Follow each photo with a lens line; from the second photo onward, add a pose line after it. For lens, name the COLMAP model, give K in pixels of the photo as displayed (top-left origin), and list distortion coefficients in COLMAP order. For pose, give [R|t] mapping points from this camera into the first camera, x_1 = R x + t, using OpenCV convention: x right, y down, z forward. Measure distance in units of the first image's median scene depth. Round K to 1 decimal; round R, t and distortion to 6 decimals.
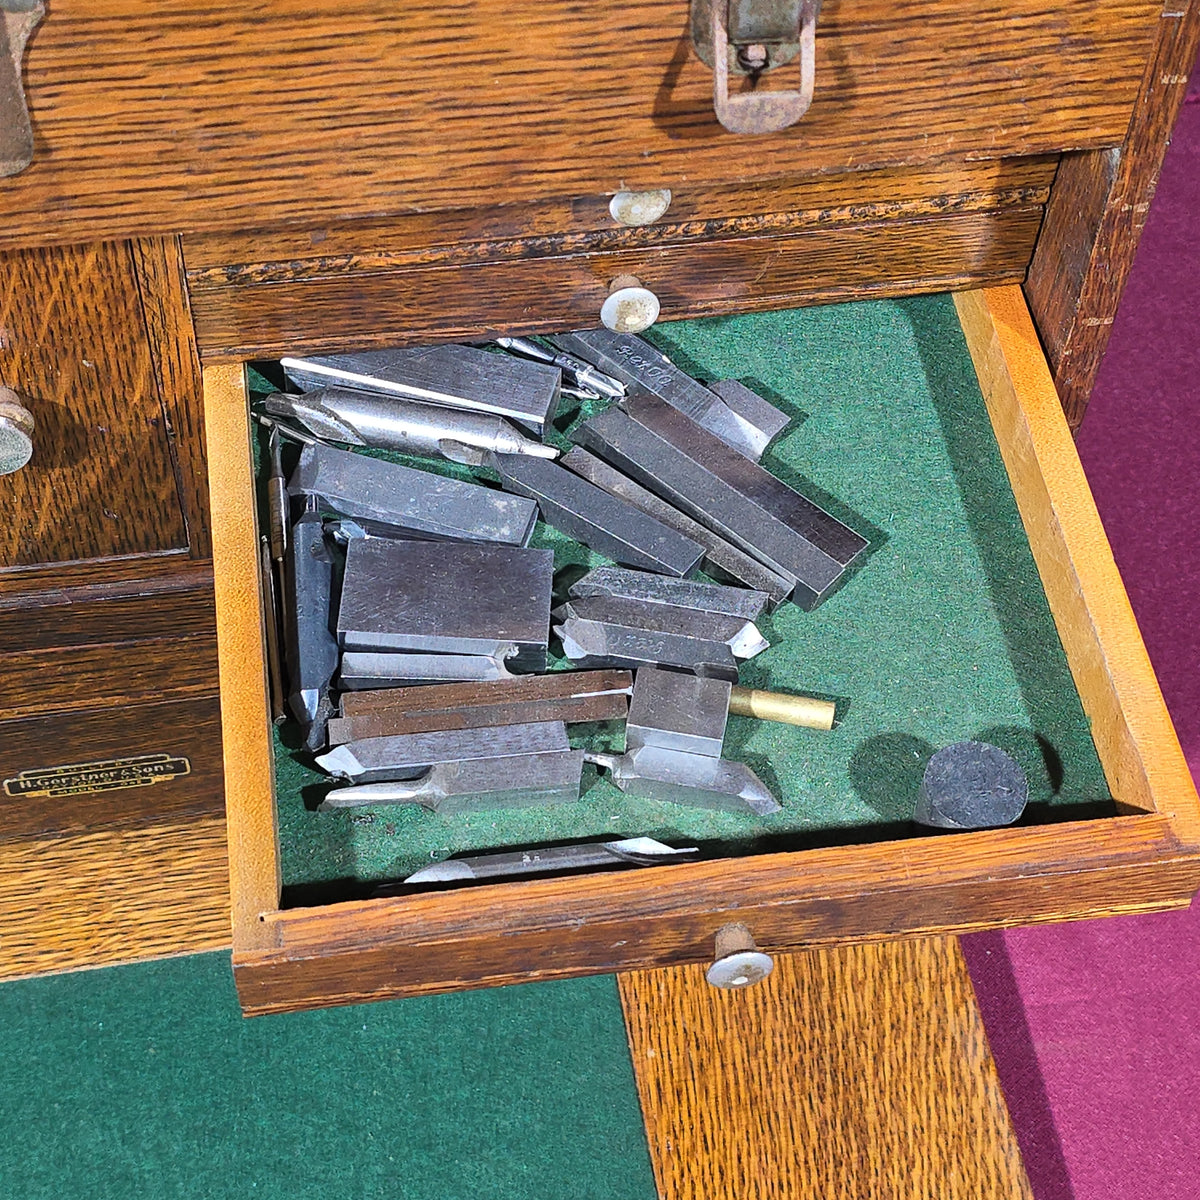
lens RADIAL K [[2182.5, 0, 611.0], [0, 2182.5, 608.1], [0, 0, 1]] dist [0.096026, 0.000000]
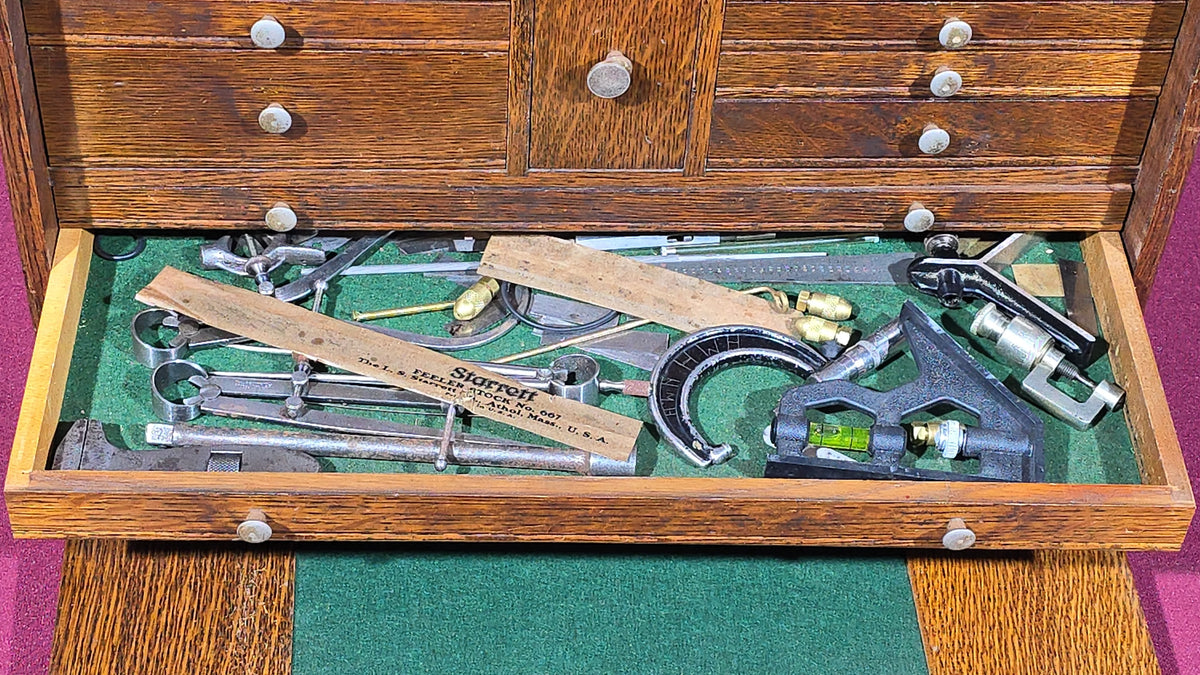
lens RADIAL K [[2130.0, 0, 612.8], [0, 2130.0, 340.1], [0, 0, 1]] dist [0.137487, 0.000000]
pose [[0.994105, 0.085555, -0.066600, -0.132874], [-0.095529, 0.981684, -0.164834, 0.431814], [0.051278, 0.170224, 0.984070, -0.736423]]
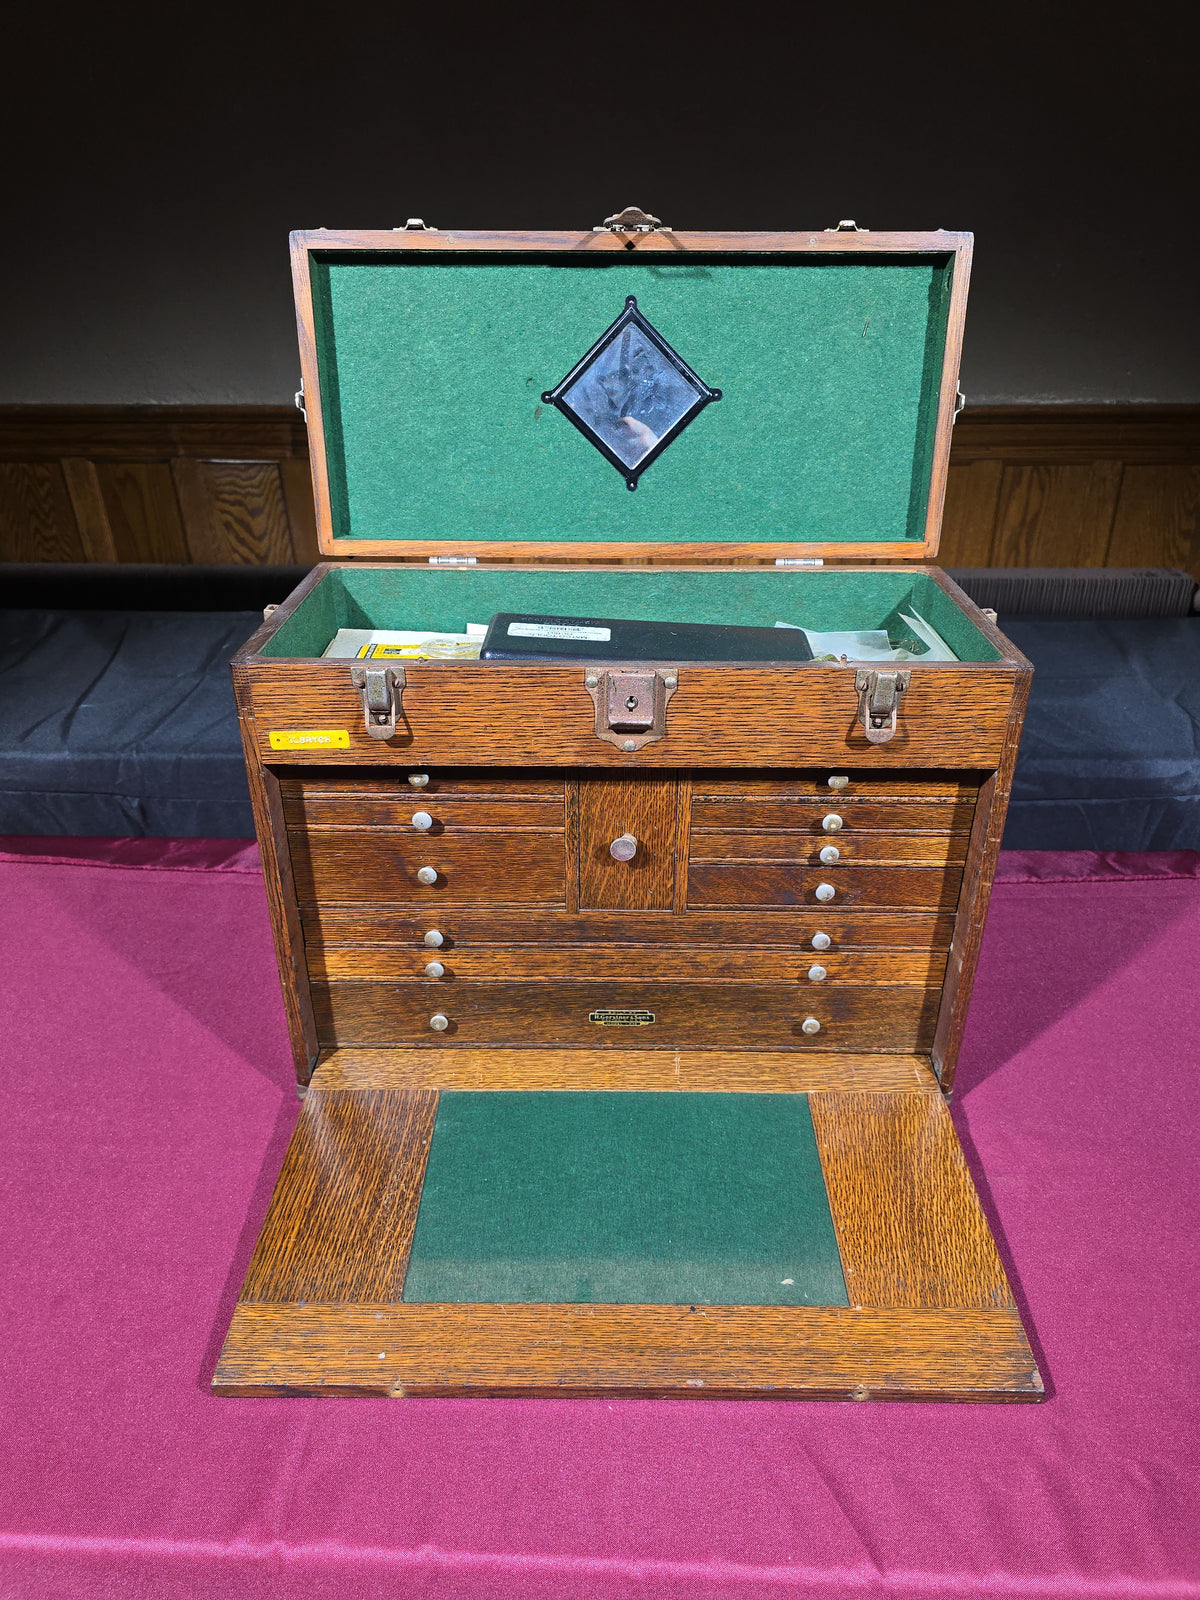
lens RADIAL K [[1079.5, 0, 606.6], [0, 1079.5, 800.6], [0, 0, 1]] dist [0.066391, -0.036008]
pose [[0.981847, 0.054185, -0.181769, -0.027491], [-0.128359, 0.895360, -0.426445, 0.507482], [0.139642, 0.442035, 0.886061, -0.389110]]
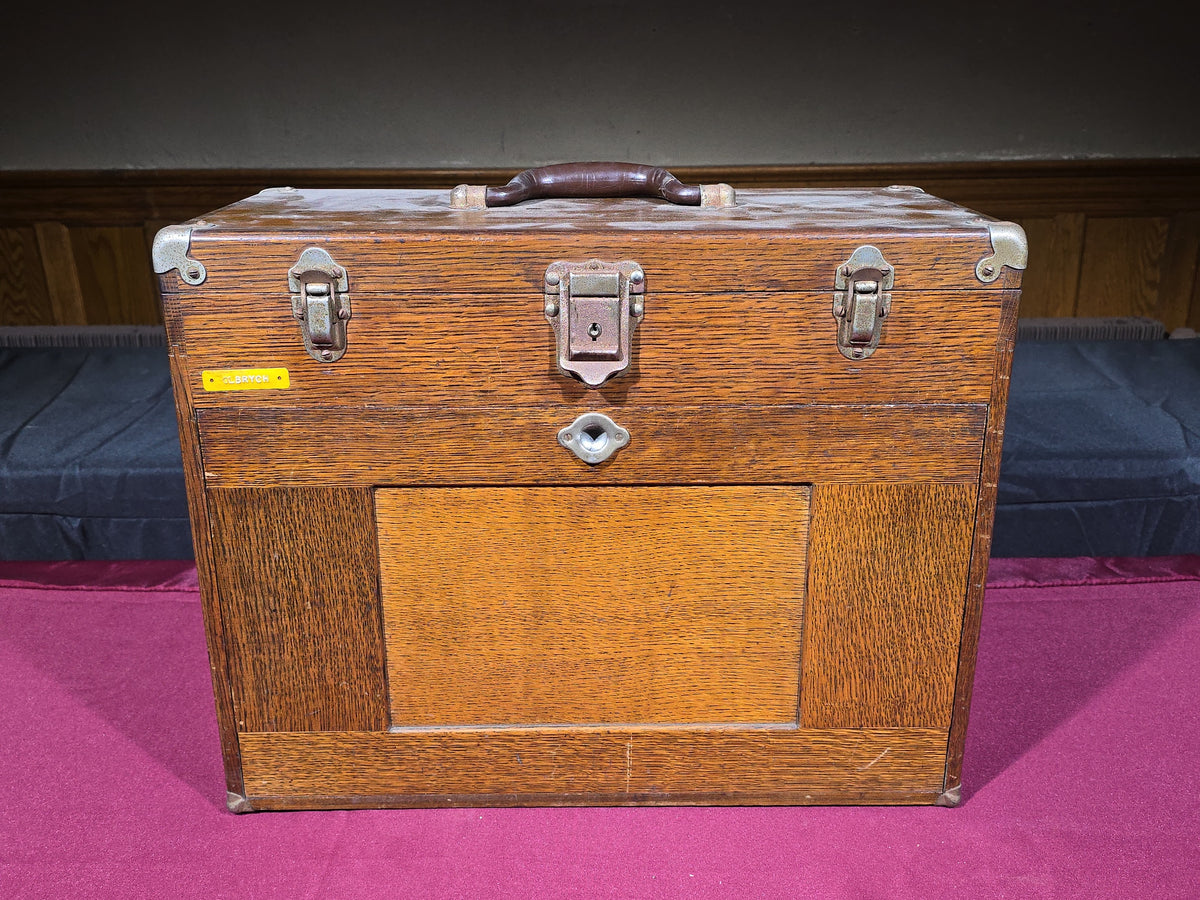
lens RADIAL K [[1079.8, 0, 605.7], [0, 1079.8, 454.0], [0, 0, 1]] dist [0.081582, -0.075182]
pose [[0.985211, 0.016323, -0.170568, -0.019247], [-0.108548, 0.829685, -0.547576, 0.623647], [0.132580, 0.557993, 0.819187, -0.192610]]
